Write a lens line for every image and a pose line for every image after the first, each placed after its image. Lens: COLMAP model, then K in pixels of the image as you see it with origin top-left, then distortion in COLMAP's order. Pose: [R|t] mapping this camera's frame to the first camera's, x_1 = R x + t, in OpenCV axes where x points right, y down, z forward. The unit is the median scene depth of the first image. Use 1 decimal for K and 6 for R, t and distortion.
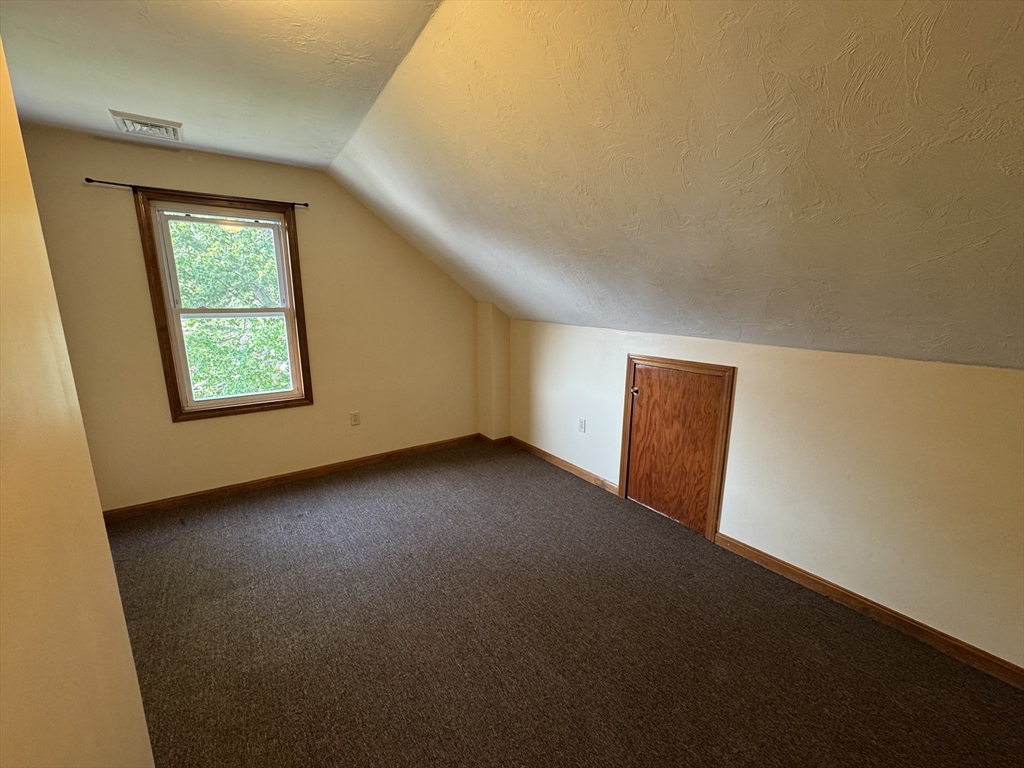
lens RADIAL K [[407.5, 0, 513.3], [0, 407.5, 385.6], [0, 0, 1]] dist [0.000370, -0.000359]
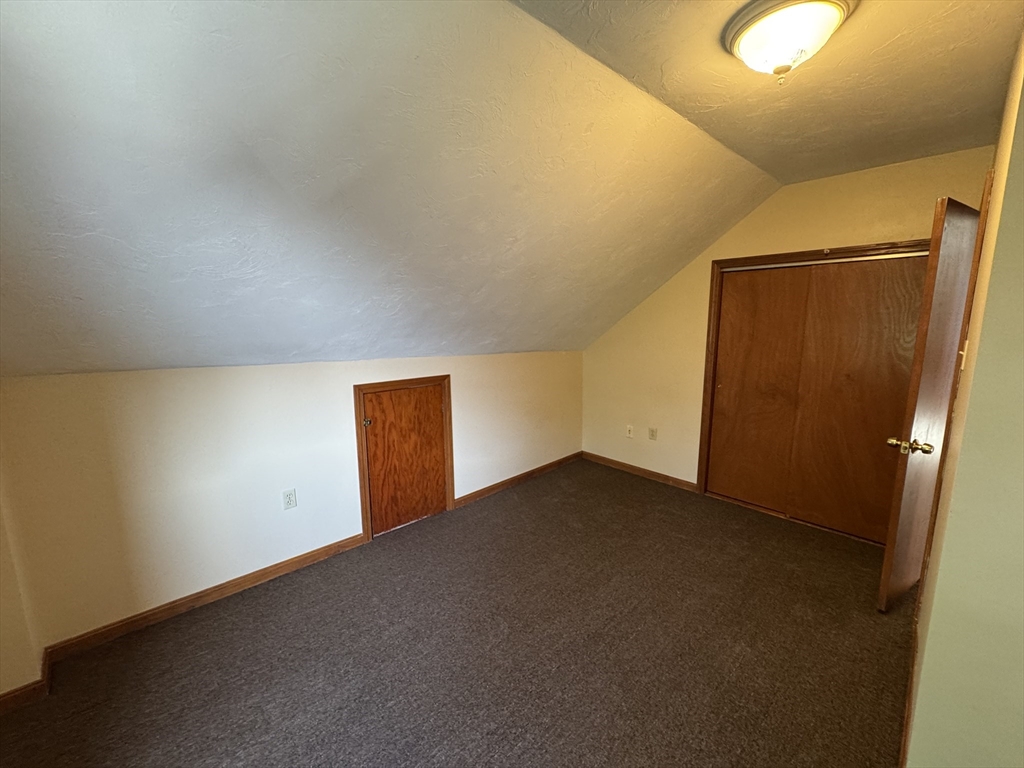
lens RADIAL K [[407.5, 0, 508.6], [0, 407.5, 383.4], [0, 0, 1]] dist [0.000370, -0.000359]
pose [[-0.142941, -0.151475, 0.978071, -0.691293], [0.201721, 0.963017, 0.178624, -0.185042], [-0.968956, 0.222830, -0.107099, 0.808123]]
